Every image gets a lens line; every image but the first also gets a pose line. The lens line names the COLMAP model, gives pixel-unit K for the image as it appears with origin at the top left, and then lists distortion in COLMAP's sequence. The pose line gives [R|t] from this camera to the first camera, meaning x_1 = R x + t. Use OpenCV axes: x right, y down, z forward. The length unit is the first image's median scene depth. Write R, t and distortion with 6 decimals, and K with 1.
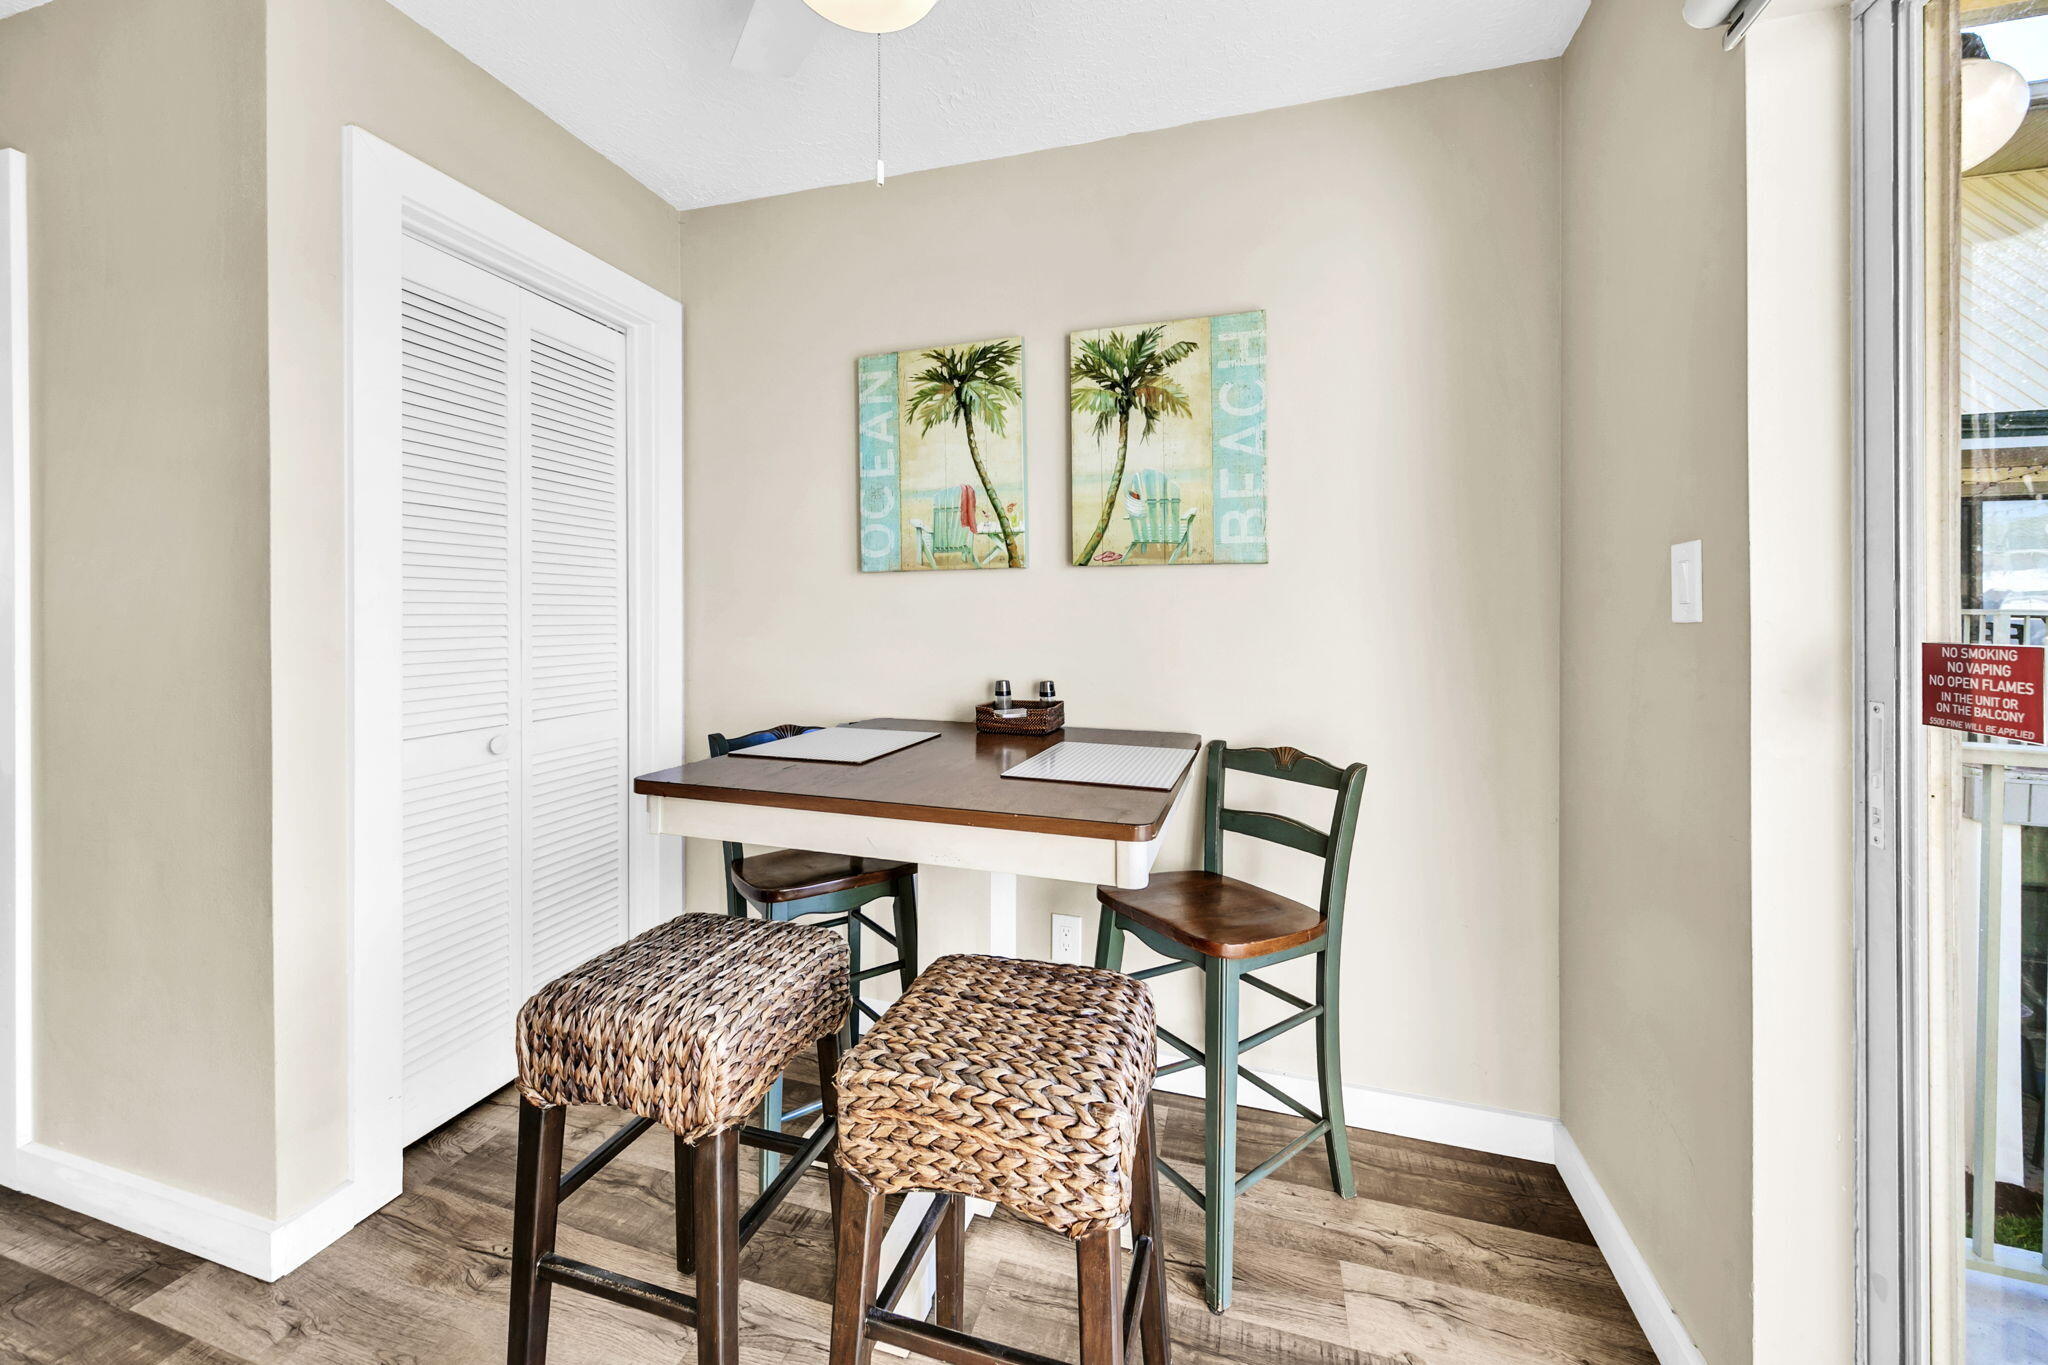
lens RADIAL K [[772.8, 0, 1022.7], [0, 772.8, 618.0], [0, 0, 1]] dist [0.002529, 0.000114]
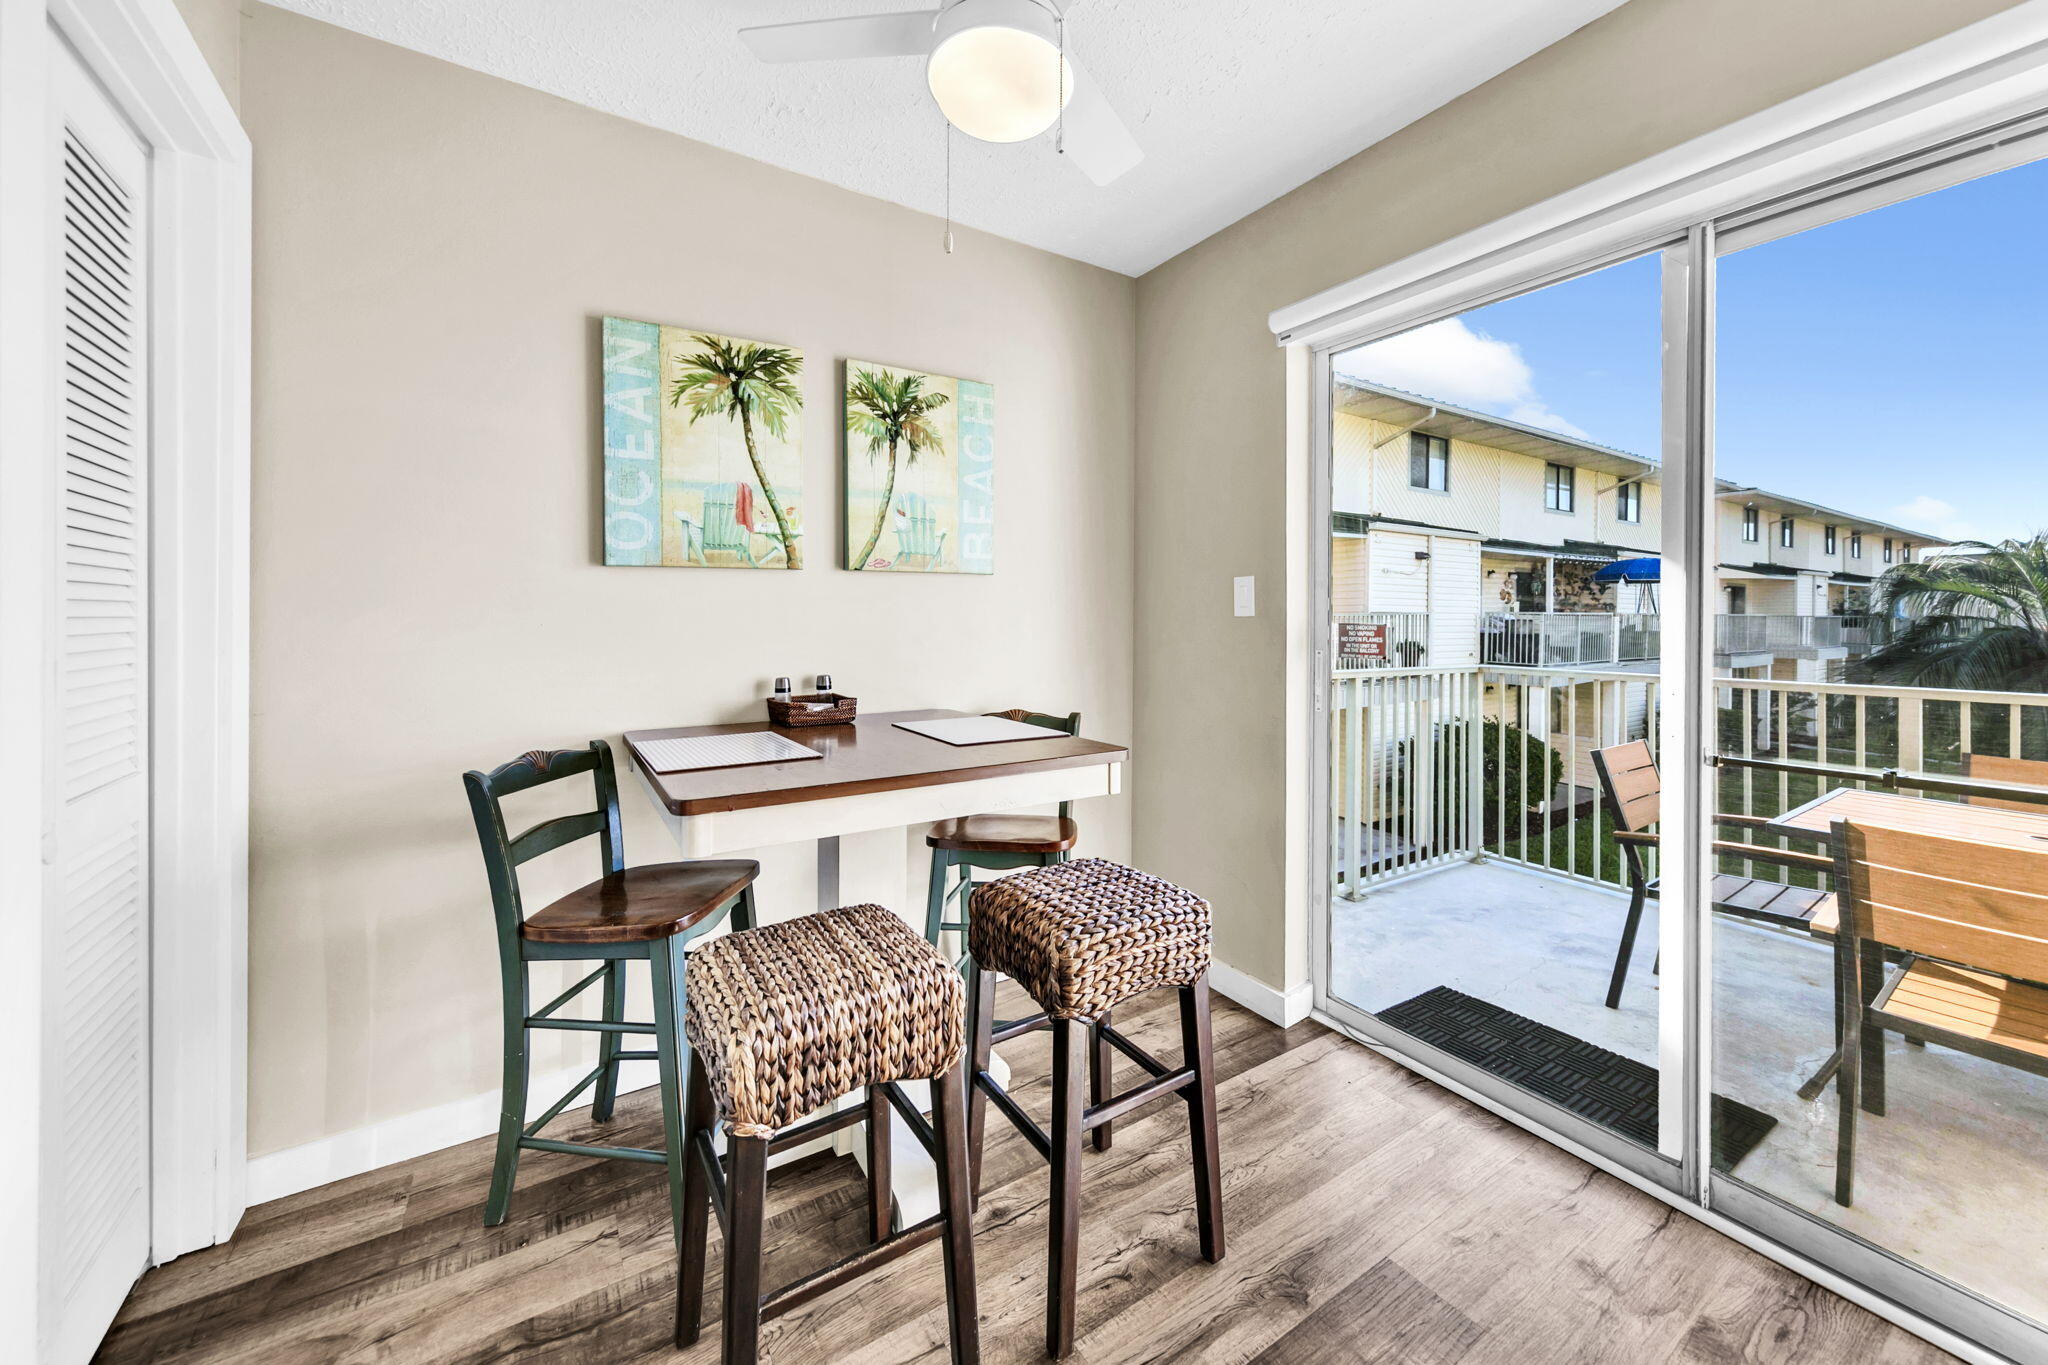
lens RADIAL K [[772.8, 0, 1022.7], [0, 772.8, 618.0], [0, 0, 1]] dist [0.002529, 0.000114]
pose [[0.641526, -0.007357, 0.767066, -0.610563], [0.006501, 0.999970, 0.004153, -0.001280], [-0.767074, 0.002323, 0.641554, 0.095104]]
